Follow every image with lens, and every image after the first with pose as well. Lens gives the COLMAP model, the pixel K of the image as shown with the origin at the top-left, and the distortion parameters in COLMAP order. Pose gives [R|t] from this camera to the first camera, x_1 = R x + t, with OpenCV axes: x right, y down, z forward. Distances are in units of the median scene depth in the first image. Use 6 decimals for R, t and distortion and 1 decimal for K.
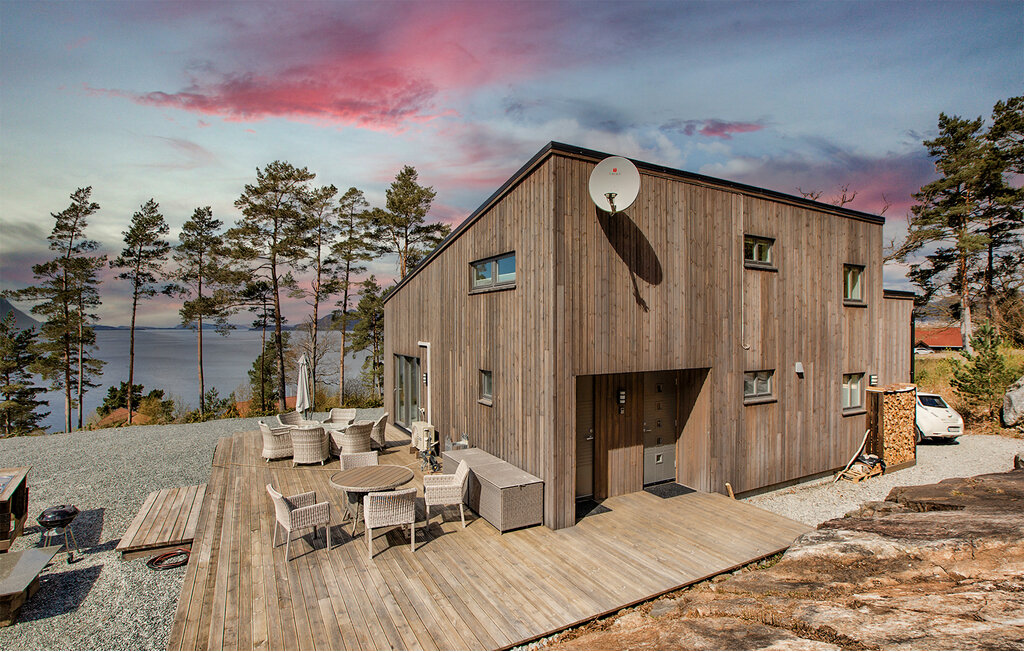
lens RADIAL K [[485.7, 0, 464.2], [0, 485.7, 301.4], [0, 0, 1]] dist [-0.022077, 0.000852]
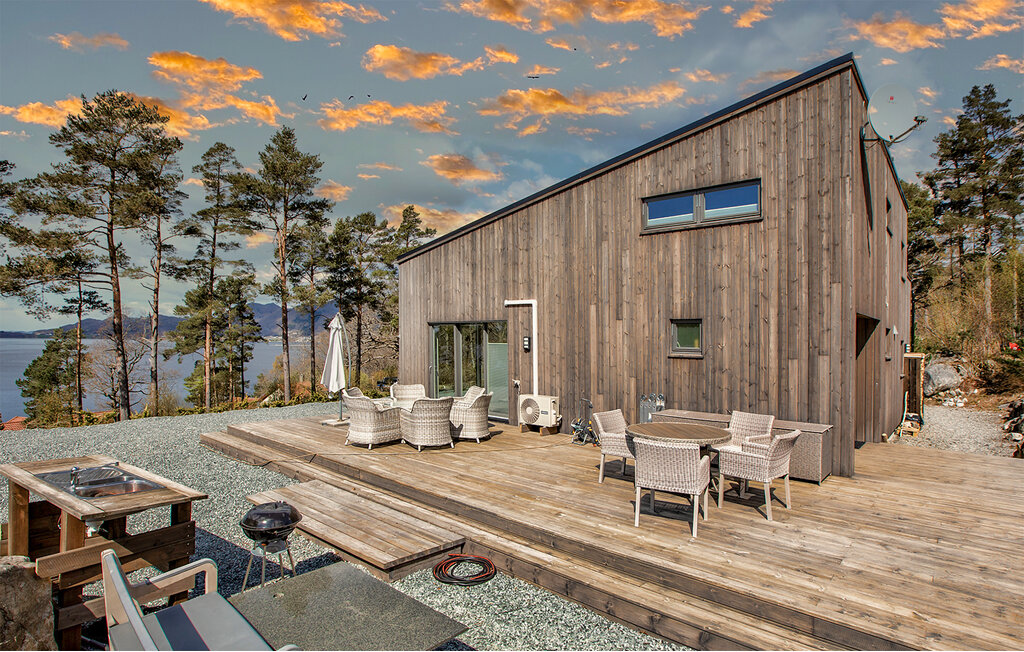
lens RADIAL K [[521.4, 0, 445.8], [0, 521.4, 322.1], [0, 0, 1]] dist [-0.016824, 0.000603]
pose [[0.938097, 0.031055, 0.344977, -0.572959], [-0.036822, 0.999270, 0.010176, 0.129563], [-0.344409, -0.022249, 0.938556, 0.232921]]
